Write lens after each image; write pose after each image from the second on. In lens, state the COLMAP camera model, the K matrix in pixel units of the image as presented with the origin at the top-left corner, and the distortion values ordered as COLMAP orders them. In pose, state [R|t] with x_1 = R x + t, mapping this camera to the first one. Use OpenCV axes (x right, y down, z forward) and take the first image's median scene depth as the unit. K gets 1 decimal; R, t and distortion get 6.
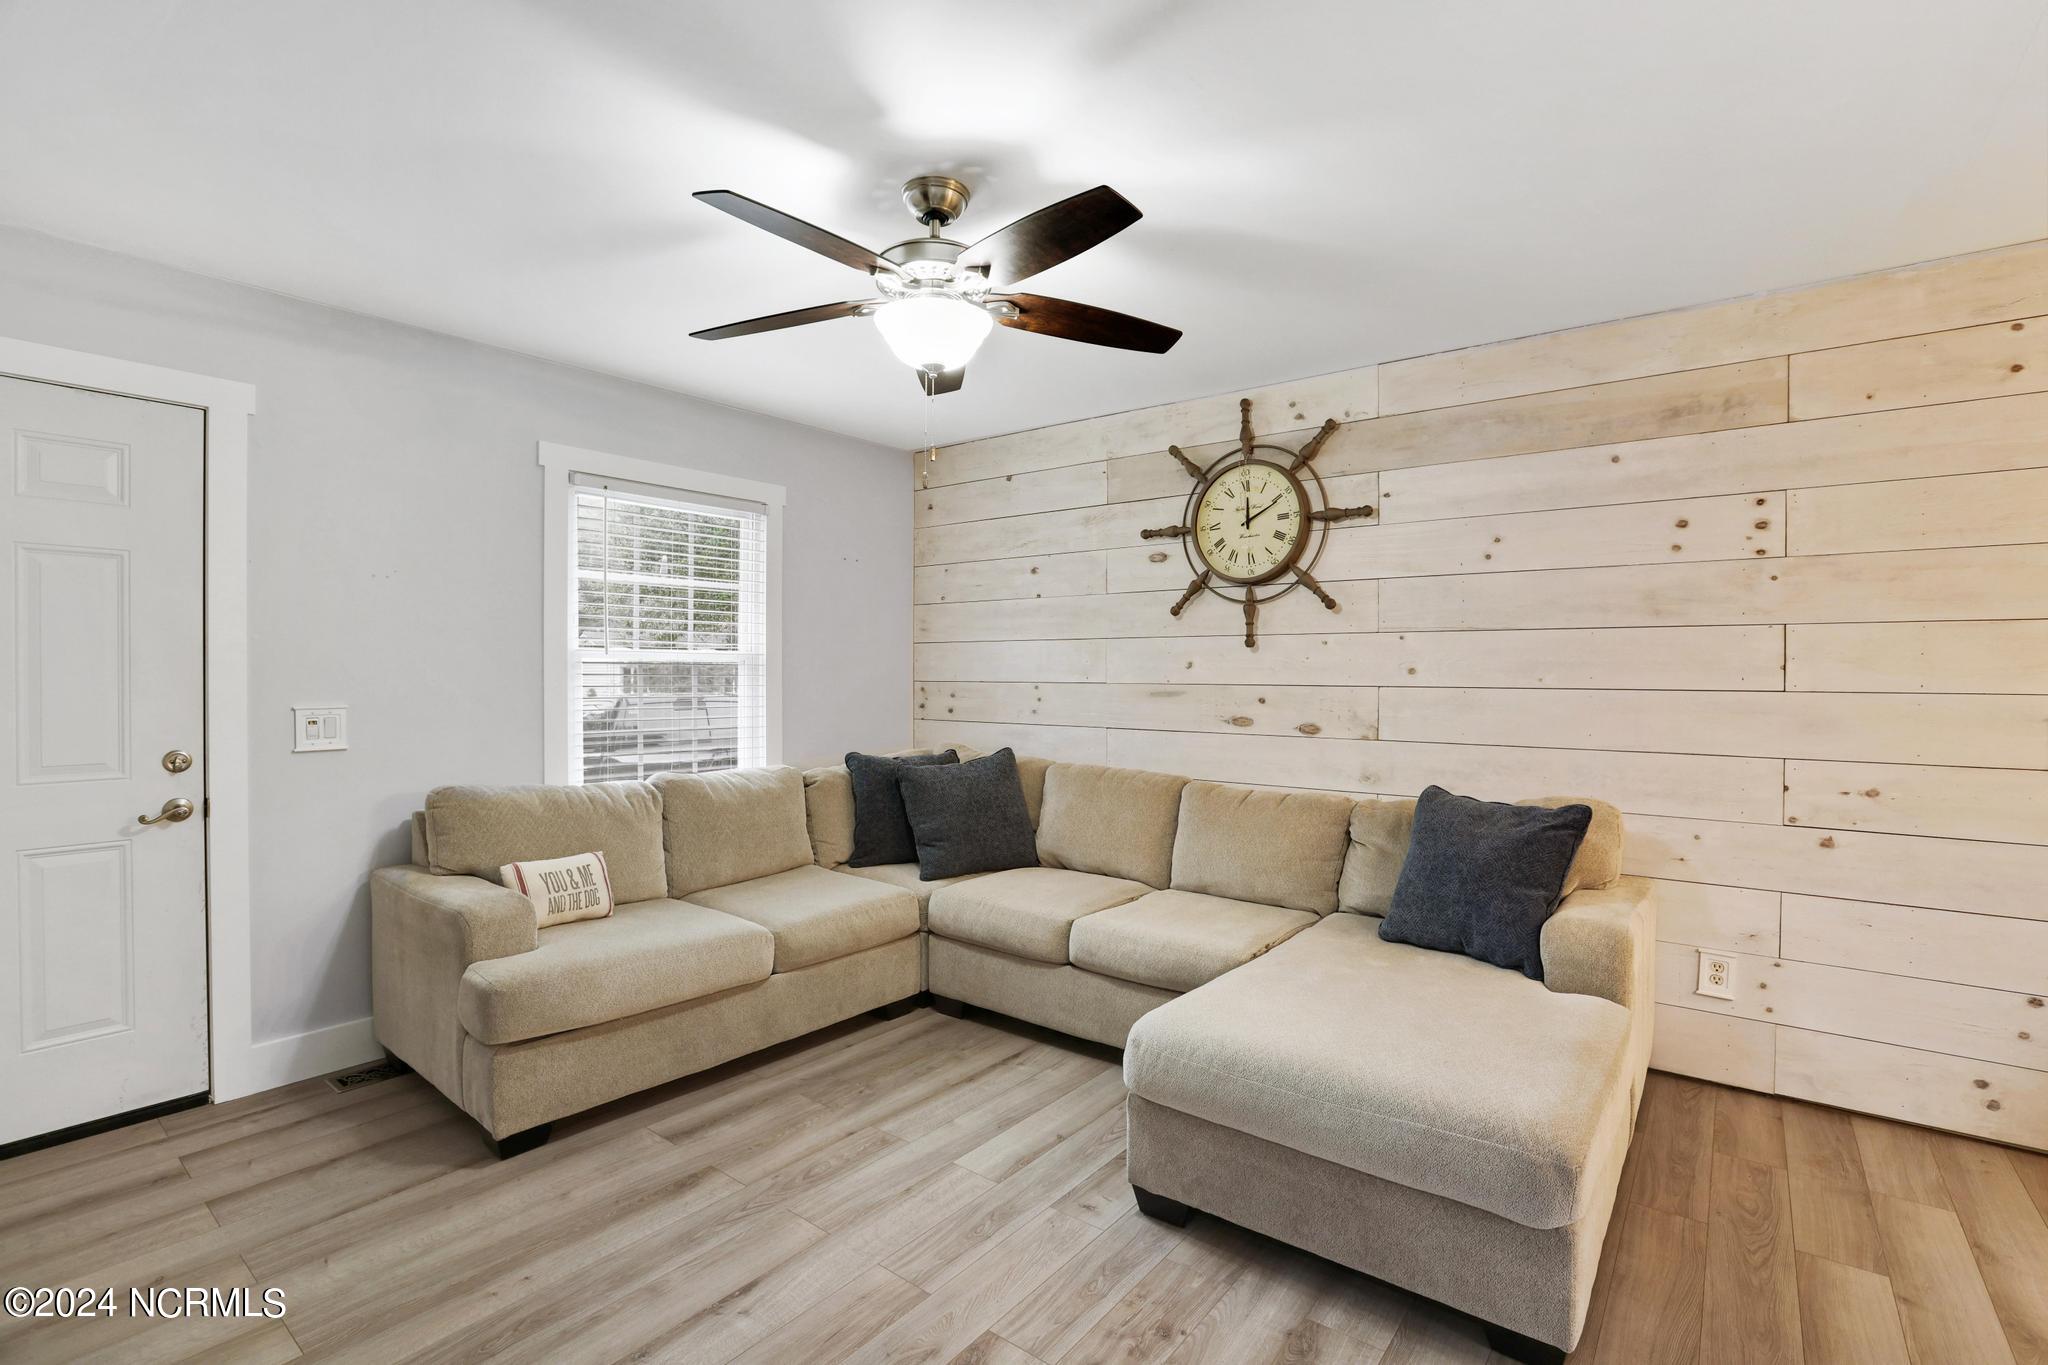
lens RADIAL K [[961.2, 0, 1035.2], [0, 961.2, 676.8], [0, 0, 1]] dist [-0.064105, 0.027256]
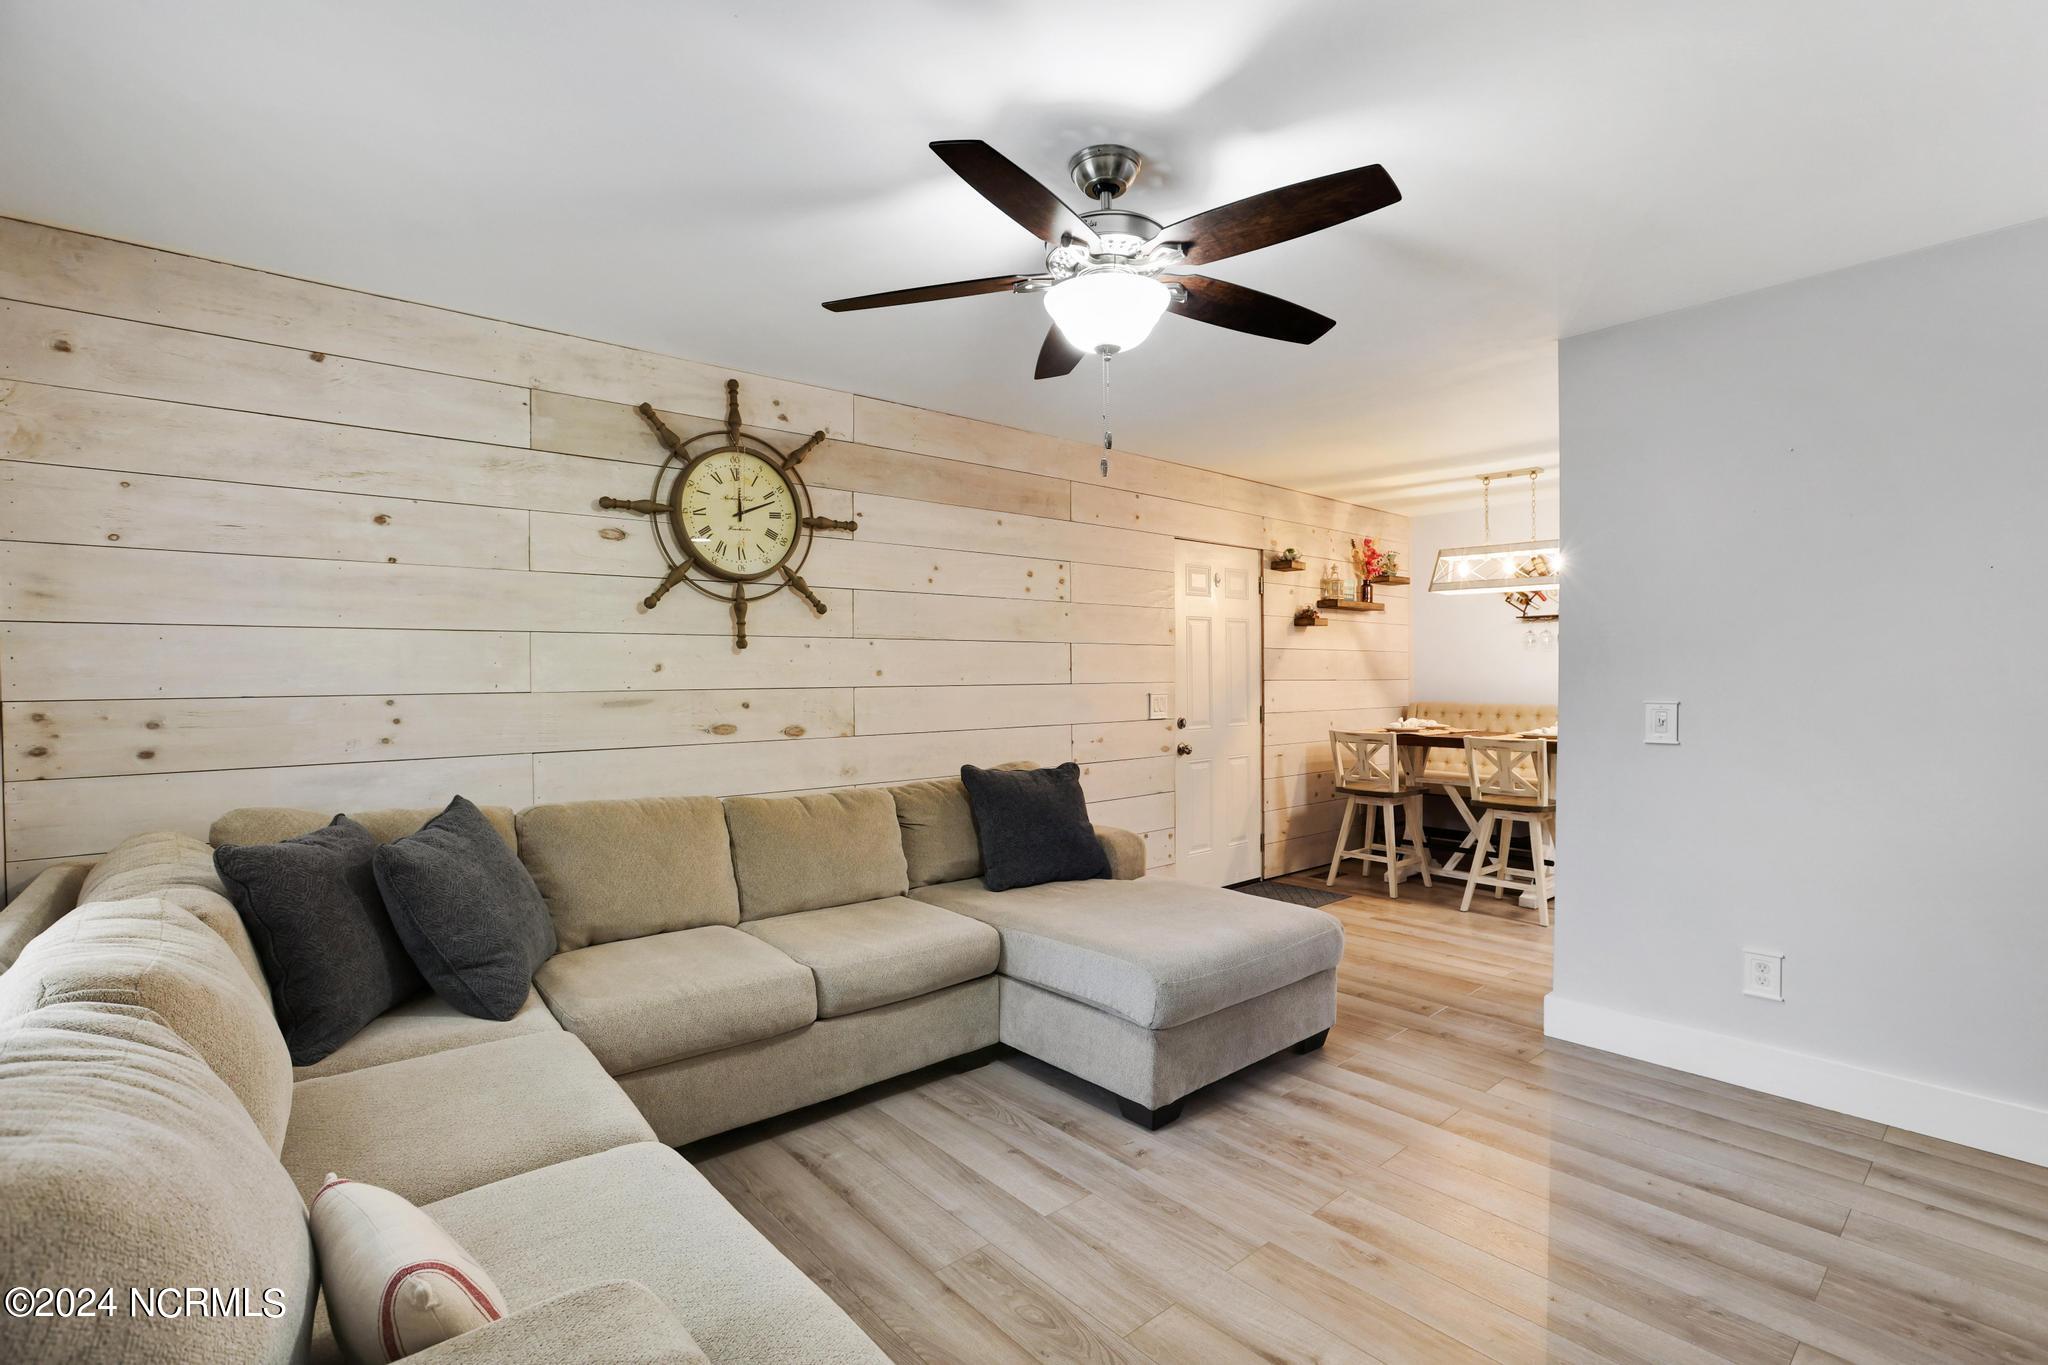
lens RADIAL K [[961.2, 0, 1035.2], [0, 961.2, 676.8], [0, 0, 1]] dist [-0.064105, 0.027256]
pose [[0.171830, -0.009936, 0.985077, -0.656264], [0.010864, 0.999907, 0.008190, -0.008145], [-0.985067, 0.009295, 0.171922, 0.570226]]
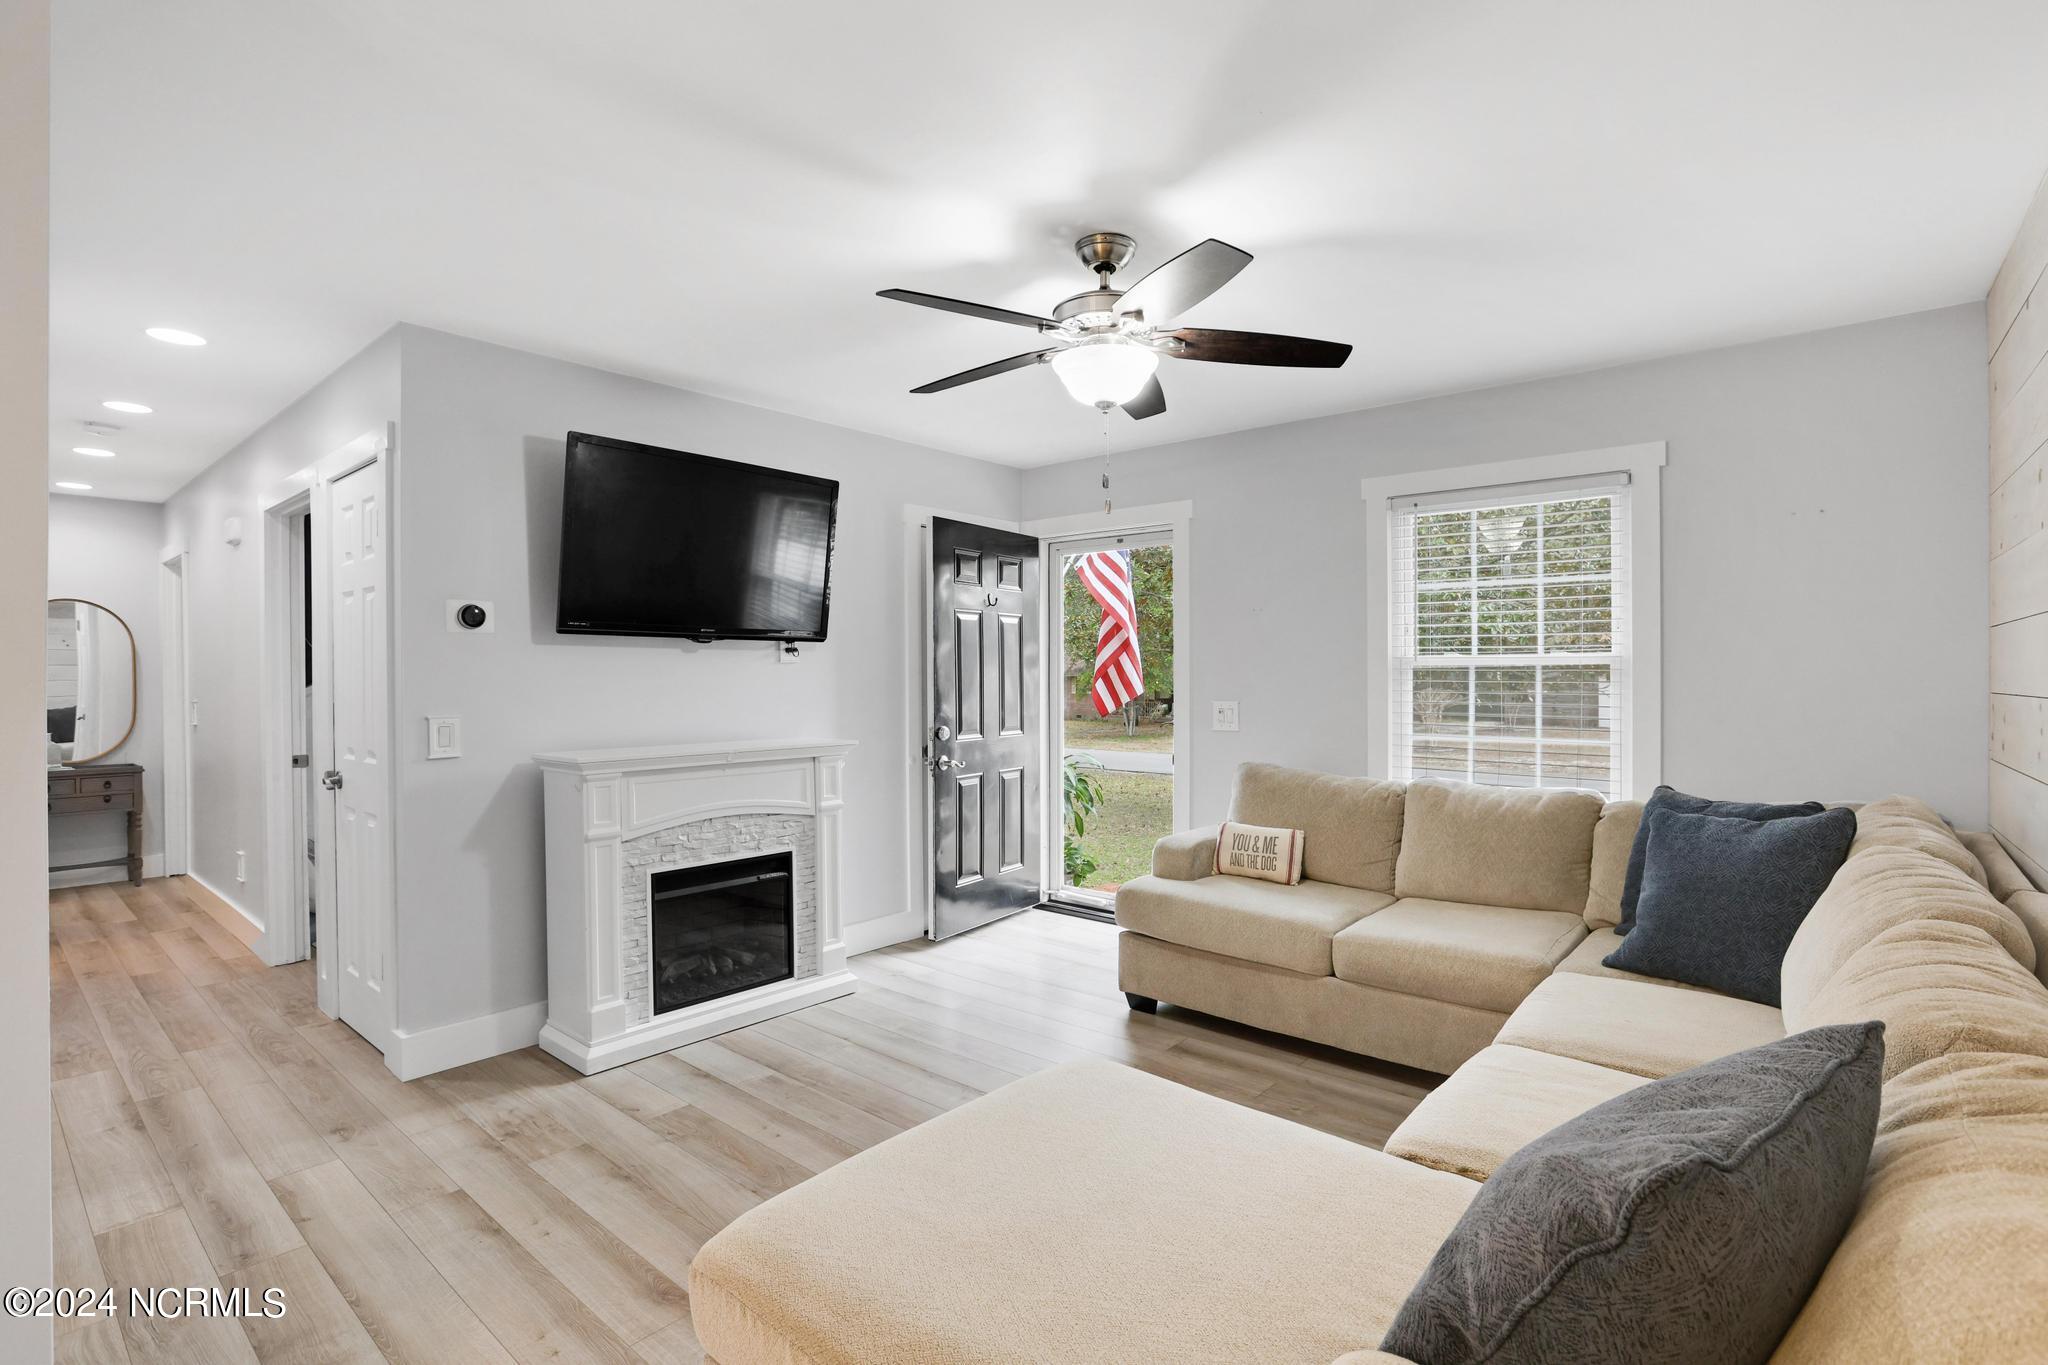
lens RADIAL K [[961.2, 0, 1035.2], [0, 961.2, 676.8], [0, 0, 1]] dist [-0.064105, 0.027256]
pose [[-0.029601, 0.004999, -0.999549, 0.626808], [-0.003347, 0.999981, 0.005101, -0.010313], [0.999556, 0.003497, -0.029583, 0.595900]]
